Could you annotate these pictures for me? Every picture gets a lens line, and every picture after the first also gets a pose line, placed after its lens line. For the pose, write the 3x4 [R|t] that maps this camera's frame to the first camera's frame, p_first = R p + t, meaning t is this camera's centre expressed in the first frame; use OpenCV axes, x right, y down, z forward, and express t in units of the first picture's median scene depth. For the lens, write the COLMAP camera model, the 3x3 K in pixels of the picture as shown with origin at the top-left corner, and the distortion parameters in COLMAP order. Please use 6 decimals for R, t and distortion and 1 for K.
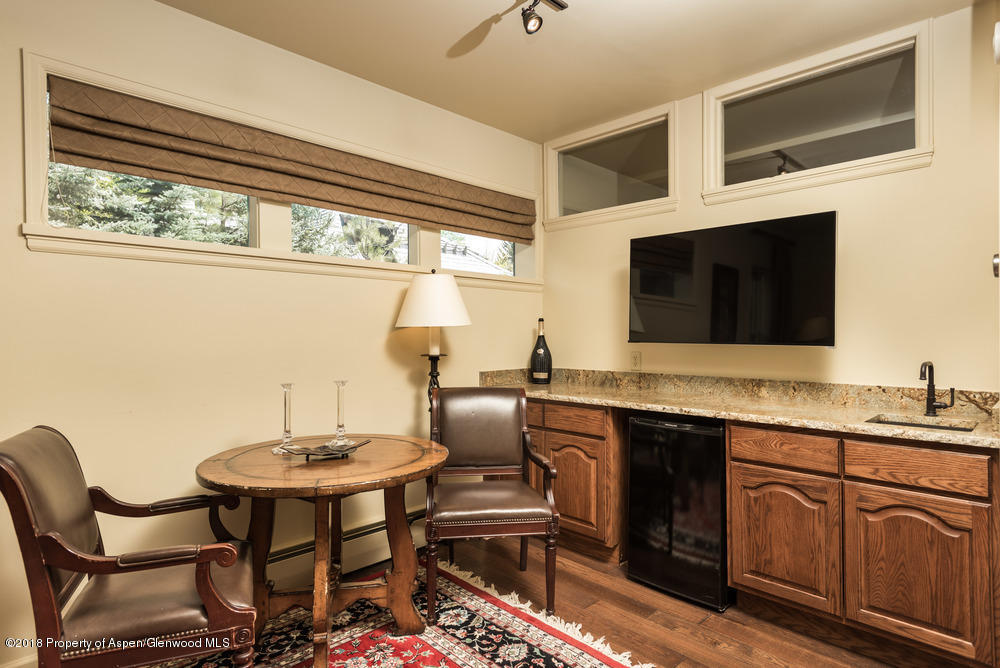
lens RADIAL K [[542.0, 0, 501.1], [0, 542.0, 333.4], [0, 0, 1]] dist [0.004470, -0.000100]
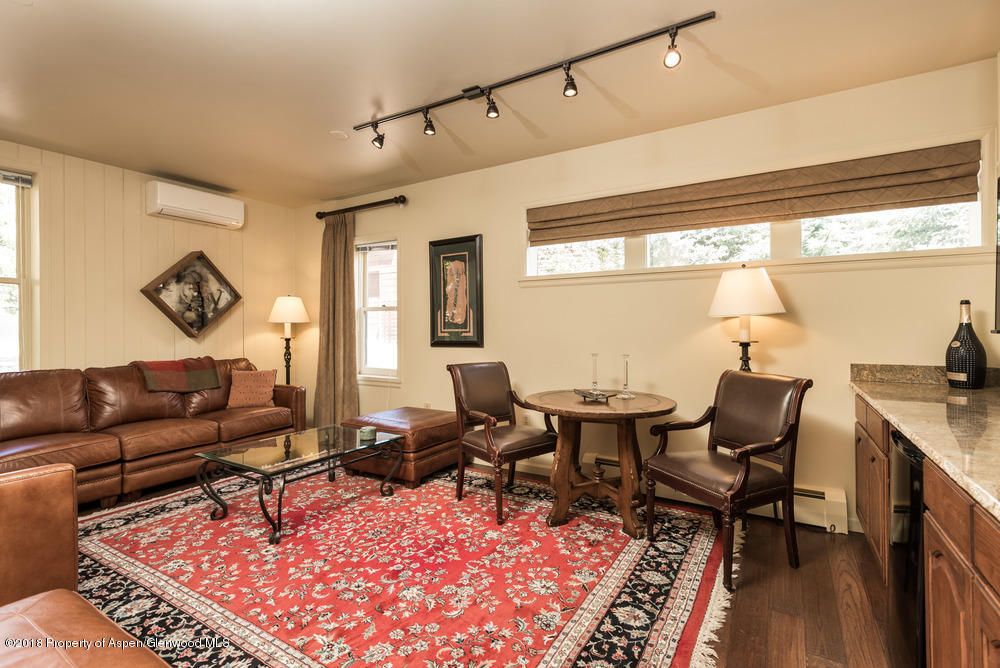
lens RADIAL K [[468.5, 0, 499.6], [0, 468.5, 328.6], [0, 0, 1]] dist [-0.000790, -0.000194]
pose [[0.242868, 0.005461, -0.970044, 0.902127], [0.005860, 0.999958, 0.007096, 0.004653], [0.970042, -0.007408, 0.242826, 0.367493]]
